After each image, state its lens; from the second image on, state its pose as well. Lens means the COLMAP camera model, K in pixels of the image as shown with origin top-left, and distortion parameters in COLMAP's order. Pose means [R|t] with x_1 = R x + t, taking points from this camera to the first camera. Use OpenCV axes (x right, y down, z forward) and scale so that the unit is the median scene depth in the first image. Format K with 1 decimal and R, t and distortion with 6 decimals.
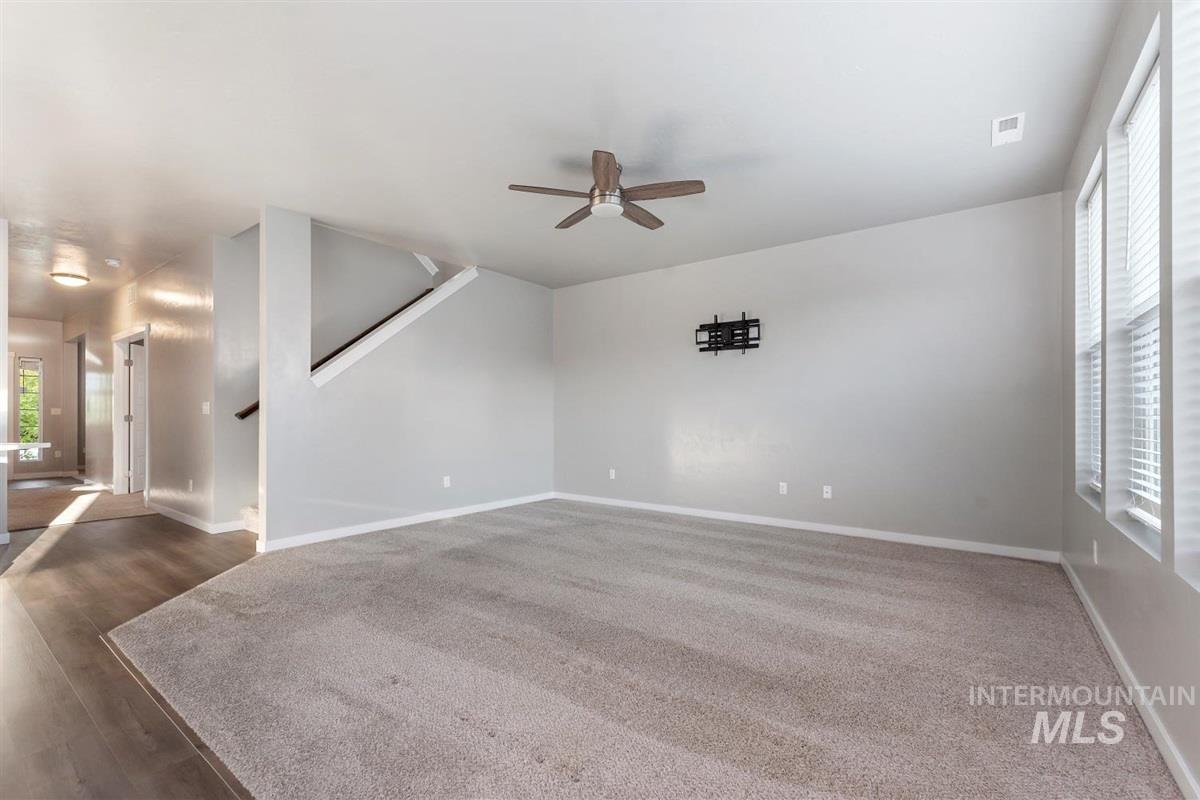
lens RADIAL K [[516.9, 0, 600.0], [0, 516.9, 411.0], [0, 0, 1]] dist [0.000485, -0.001362]
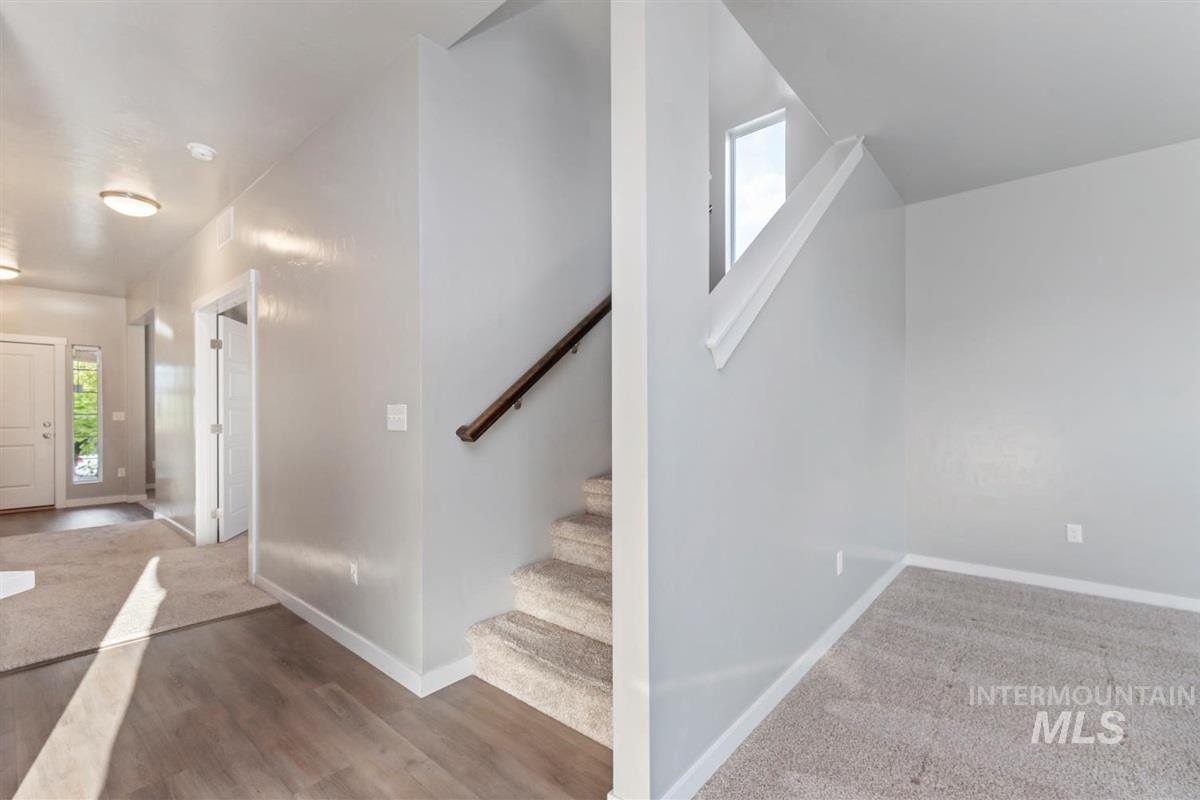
lens RADIAL K [[516.9, 0, 596.4], [0, 516.9, 407.6], [0, 0, 1]] dist [0.000485, -0.001362]
pose [[0.997082, -0.006334, -0.076079, -0.378683], [0.006295, 0.999980, -0.000743, -0.009204], [0.076082, 0.000262, 0.997102, 0.379223]]
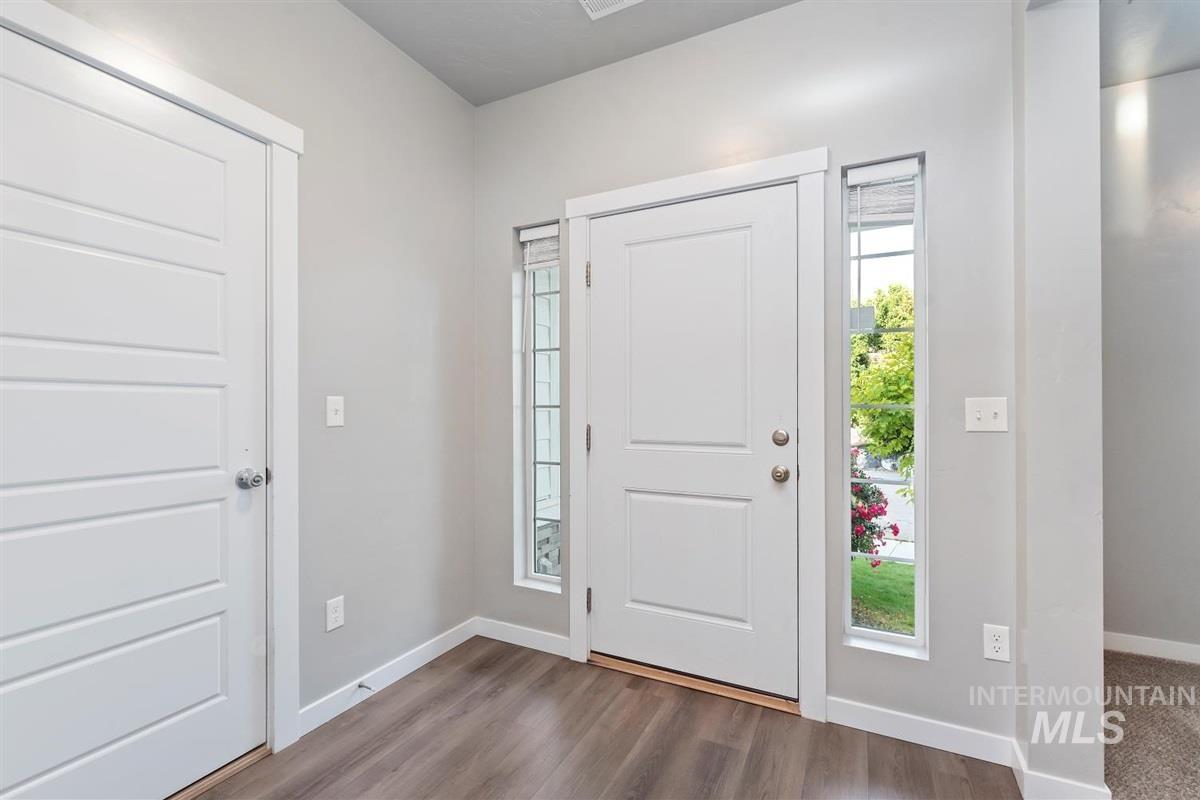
lens RADIAL K [[516.9, 0, 601.3], [0, 516.9, 402.3], [0, 0, 1]] dist [0.000485, -0.001362]
pose [[0.178067, -0.004079, -0.984010, -1.138763], [0.009647, 0.999951, -0.002399, -0.005778], [0.983971, -0.009066, 0.178097, 1.053637]]
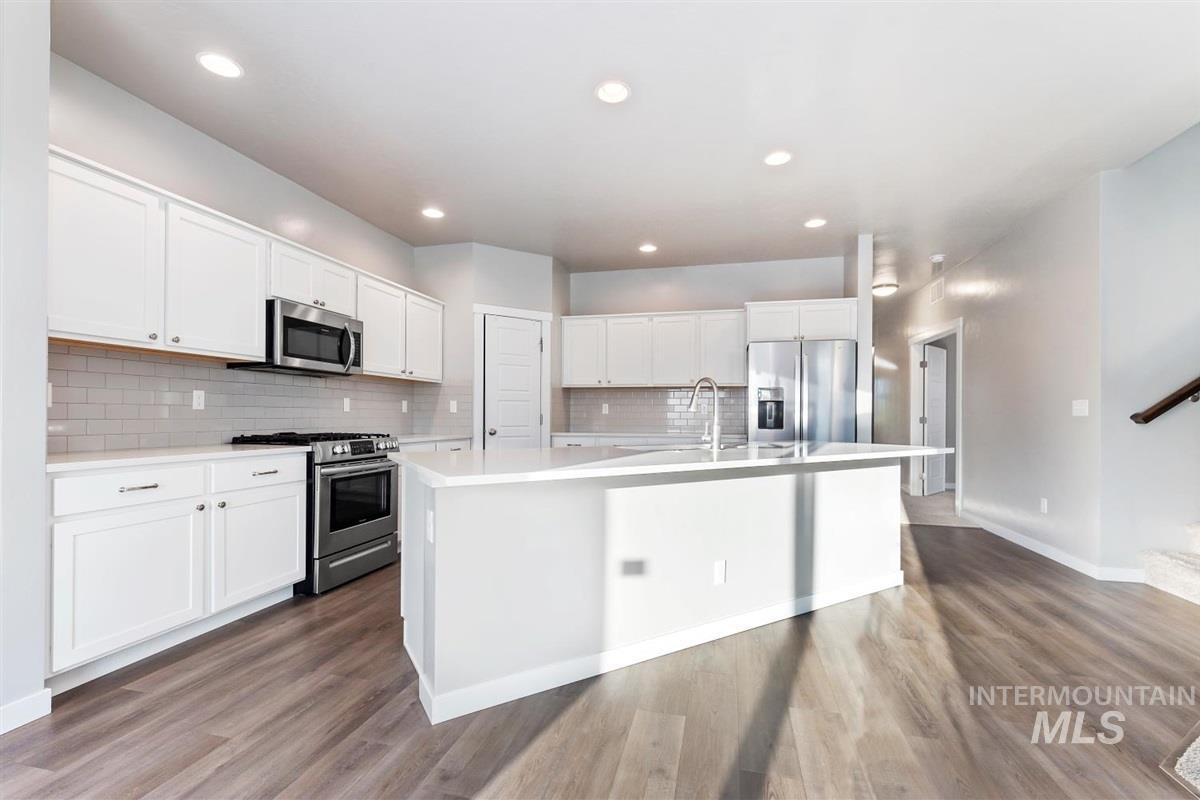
lens RADIAL K [[516.9, 0, 609.6], [0, 516.9, 419.5], [0, 0, 1]] dist [0.000485, -0.001362]
pose [[0.397730, 0.004951, -0.917489, -0.238381], [0.006626, 0.999944, 0.008268, 0.000324], [0.917479, -0.009368, 0.397675, 0.048793]]
